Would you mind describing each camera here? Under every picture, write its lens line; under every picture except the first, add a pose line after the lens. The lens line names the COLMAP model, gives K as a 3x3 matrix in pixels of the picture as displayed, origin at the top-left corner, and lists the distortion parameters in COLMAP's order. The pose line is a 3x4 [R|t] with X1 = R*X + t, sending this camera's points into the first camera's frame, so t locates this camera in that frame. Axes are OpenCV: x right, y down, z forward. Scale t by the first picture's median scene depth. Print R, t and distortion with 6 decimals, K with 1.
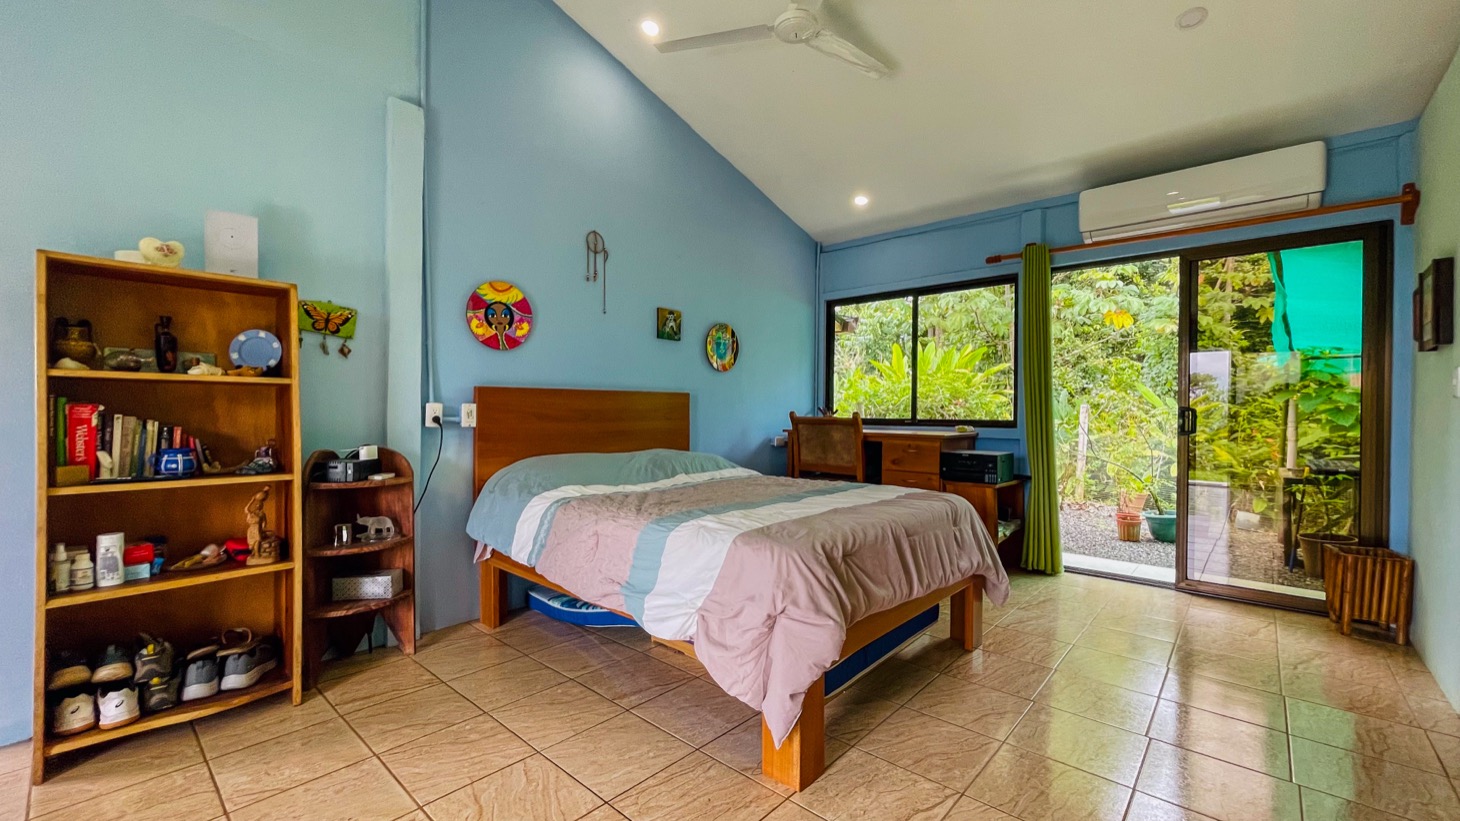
lens RADIAL K [[587.0, 0, 727.2], [0, 587.0, 415.9], [0, 0, 1]] dist [-0.001760, 0.000016]
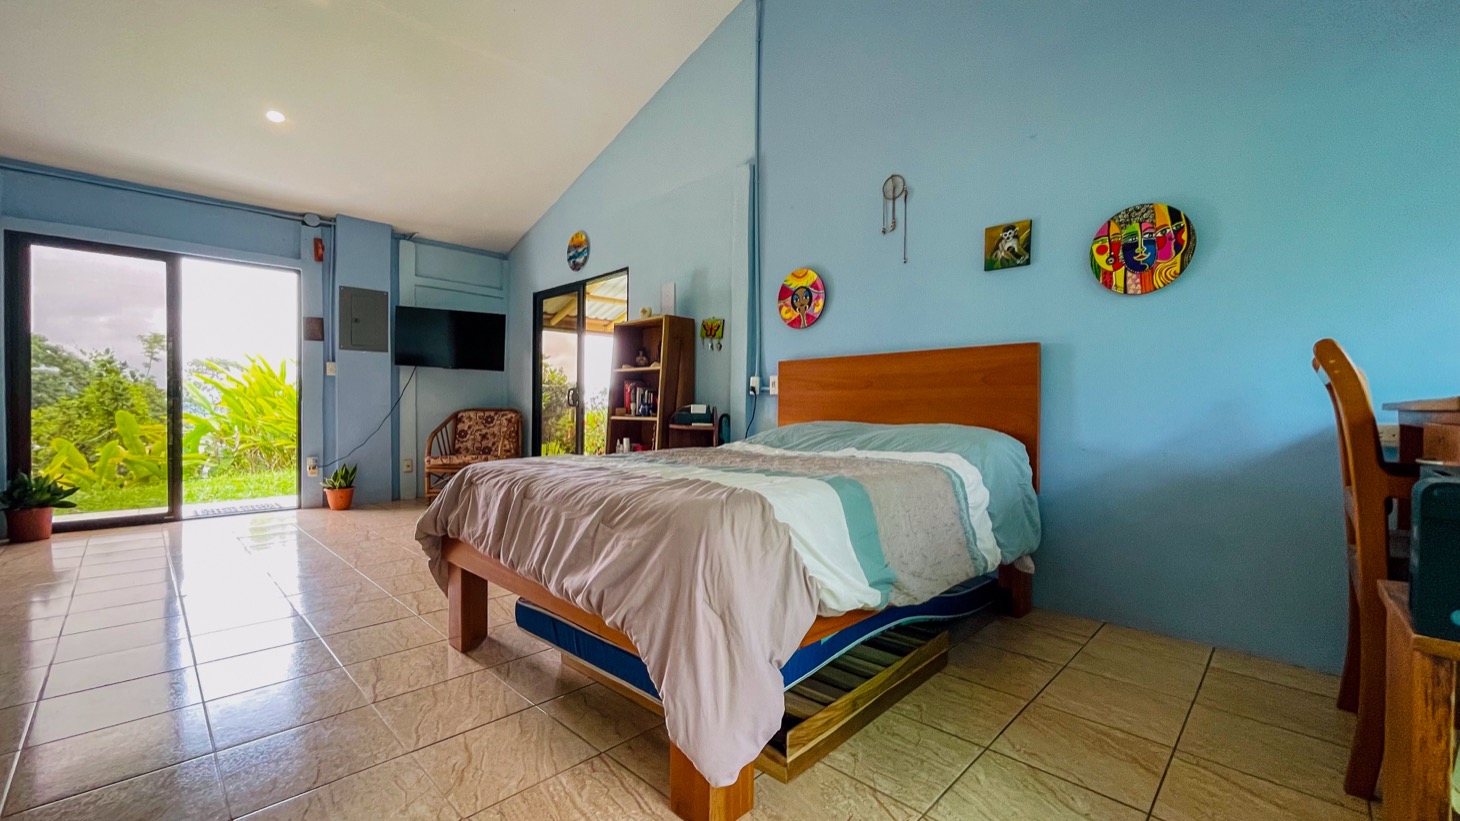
lens RADIAL K [[587.0, 0, 719.6], [0, 587.0, 423.9], [0, 0, 1]] dist [-0.001760, 0.000016]
pose [[-0.056082, 0.020458, -0.998217, 0.950943], [-0.013749, 0.999679, 0.021260, 0.065739], [0.998331, 0.014917, -0.055783, 1.101409]]
